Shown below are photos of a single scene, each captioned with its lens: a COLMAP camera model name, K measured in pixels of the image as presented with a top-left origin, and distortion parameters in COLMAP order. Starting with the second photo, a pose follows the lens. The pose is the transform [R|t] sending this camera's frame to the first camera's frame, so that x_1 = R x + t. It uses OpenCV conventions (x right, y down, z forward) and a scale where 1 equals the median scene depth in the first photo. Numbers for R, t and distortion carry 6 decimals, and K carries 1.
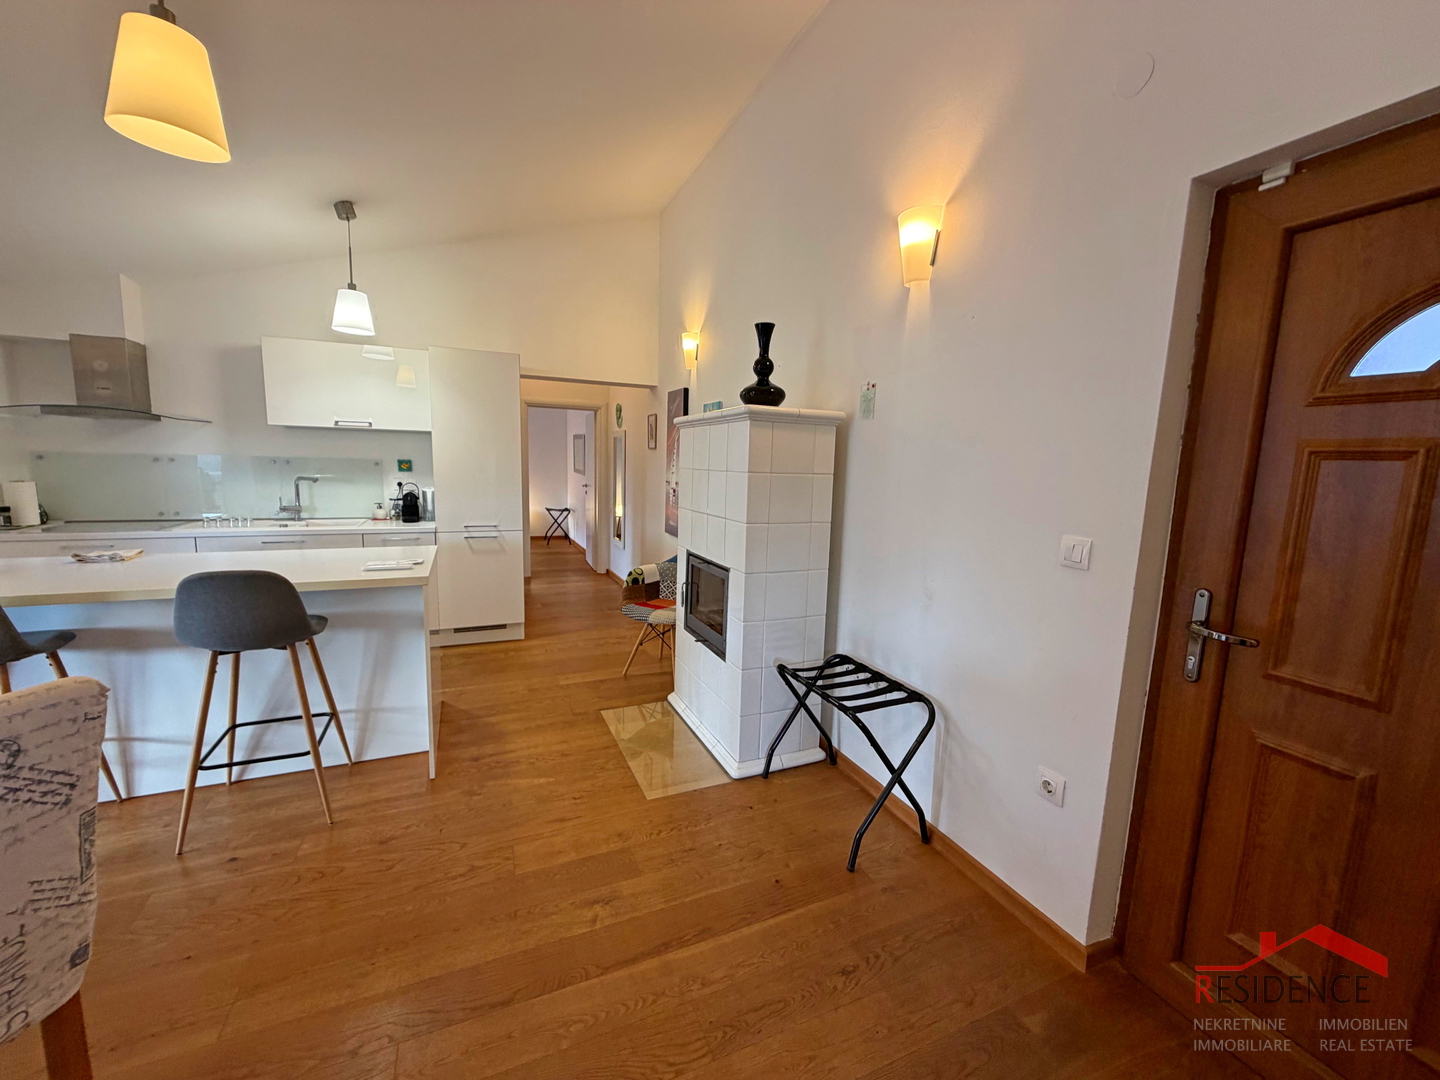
lens RADIAL K [[572.2, 0, 716.7], [0, 572.2, 536.8], [0, 0, 1]] dist [-0.000159, -0.000114]
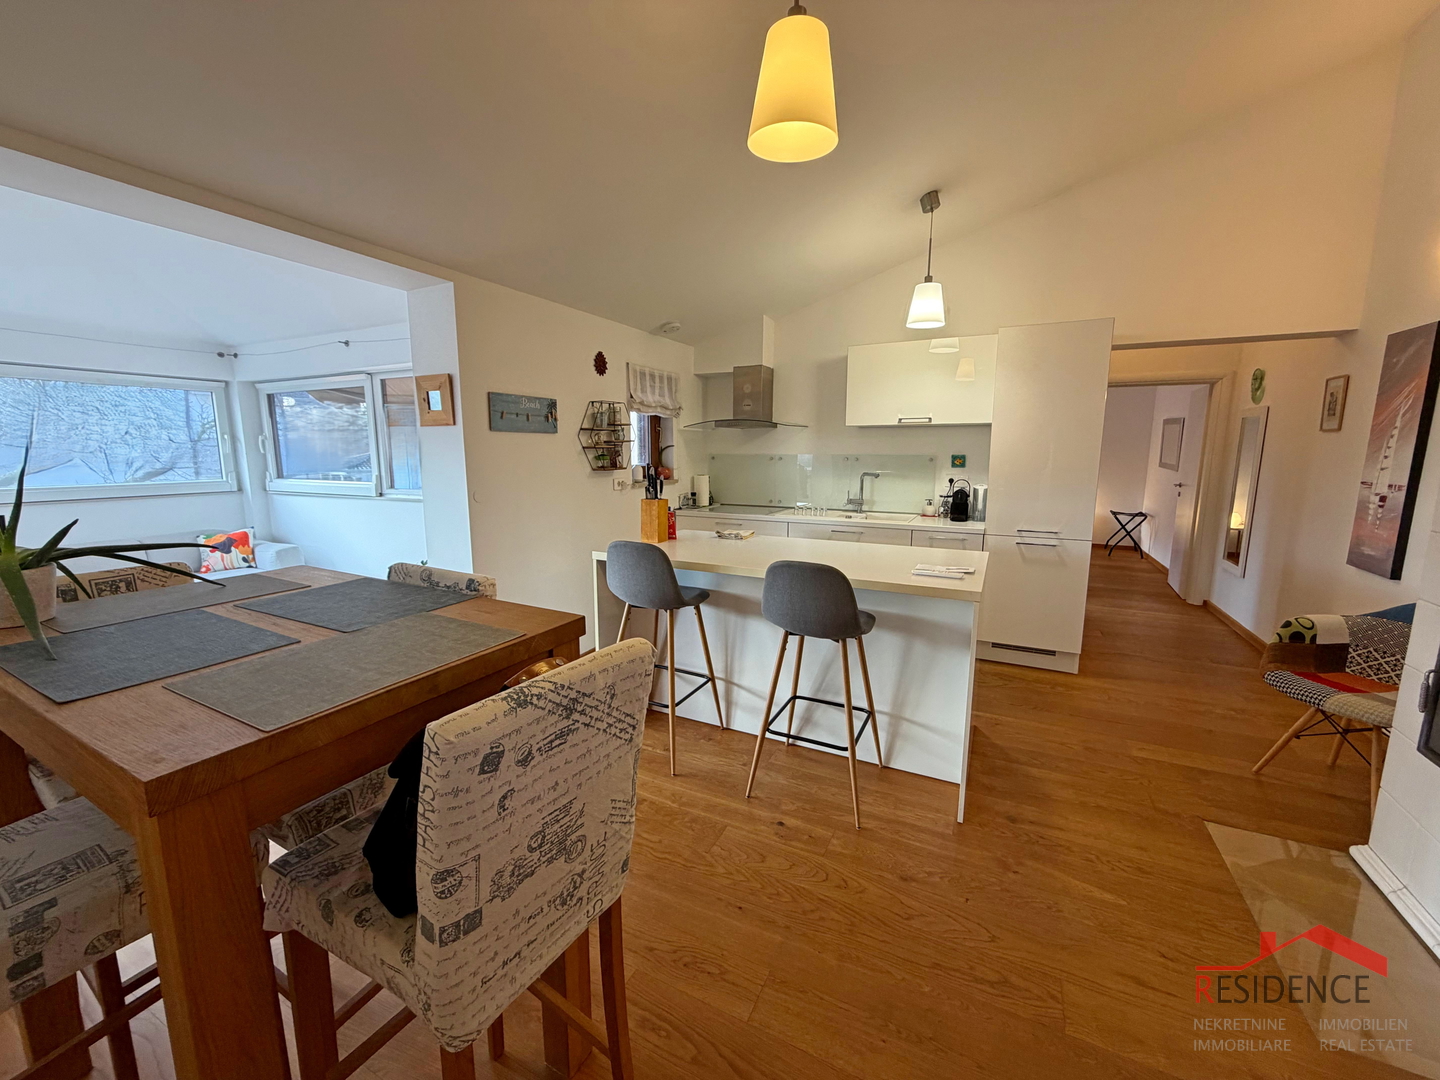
lens RADIAL K [[572.2, 0, 716.6], [0, 572.2, 537.6], [0, 0, 1]] dist [-0.000159, -0.000114]
pose [[0.638798, 0.091409, -0.763925, -0.081590], [-0.083896, 0.995272, 0.048937, -0.013961], [0.764787, 0.032830, 0.643446, 0.107789]]
